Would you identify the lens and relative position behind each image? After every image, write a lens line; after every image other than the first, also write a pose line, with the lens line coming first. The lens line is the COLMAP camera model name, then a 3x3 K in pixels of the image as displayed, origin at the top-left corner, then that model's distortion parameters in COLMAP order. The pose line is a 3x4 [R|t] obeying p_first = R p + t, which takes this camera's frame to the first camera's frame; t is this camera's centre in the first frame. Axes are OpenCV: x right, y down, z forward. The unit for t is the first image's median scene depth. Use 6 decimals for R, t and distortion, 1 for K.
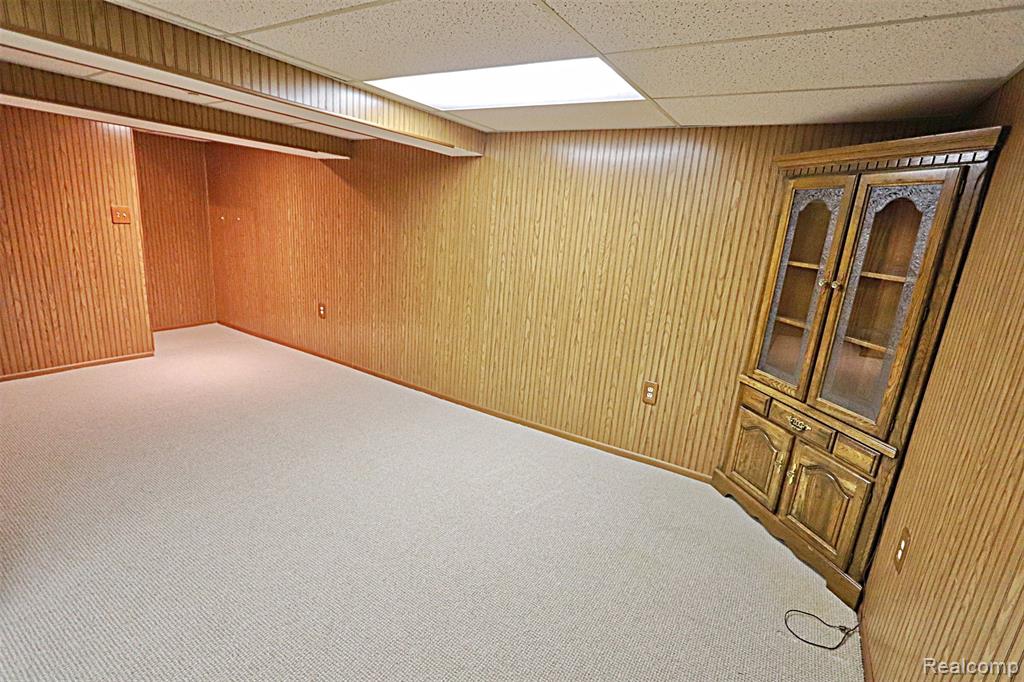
lens RADIAL K [[477.1, 0, 510.2], [0, 477.1, 343.1], [0, 0, 1]] dist [-0.001384, 0.000554]
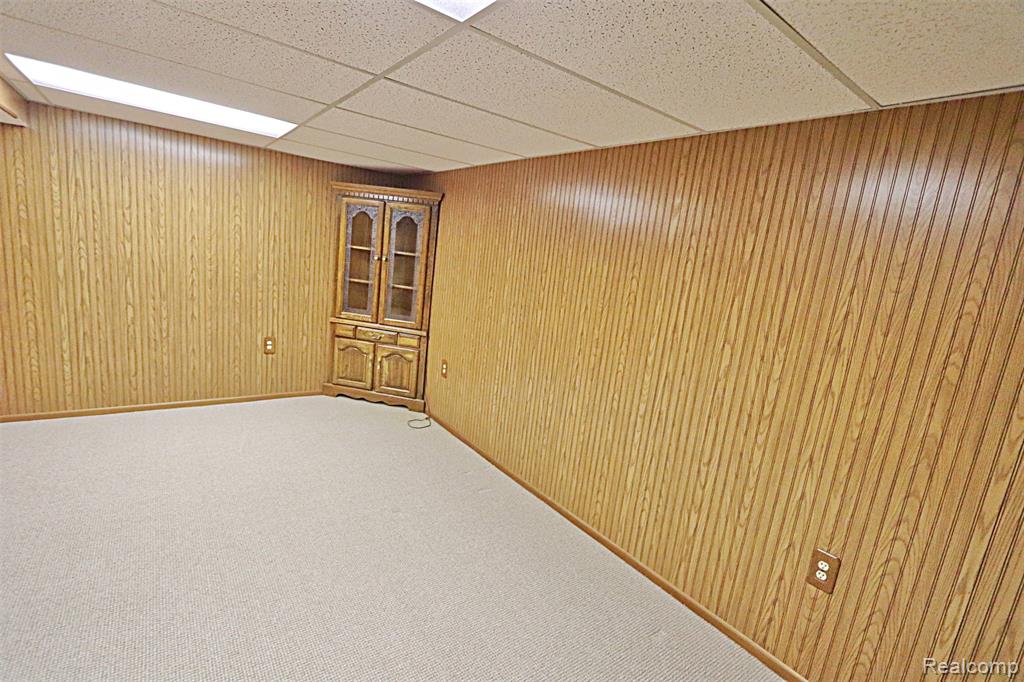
lens RADIAL K [[477.1, 0, 507.9], [0, 477.1, 343.5], [0, 0, 1]] dist [-0.001384, 0.000554]
pose [[0.369766, -0.205928, 0.906017, -0.814229], [0.150915, 0.975492, 0.160127, -0.016230], [-0.916787, 0.077521, 0.391782, -0.161908]]
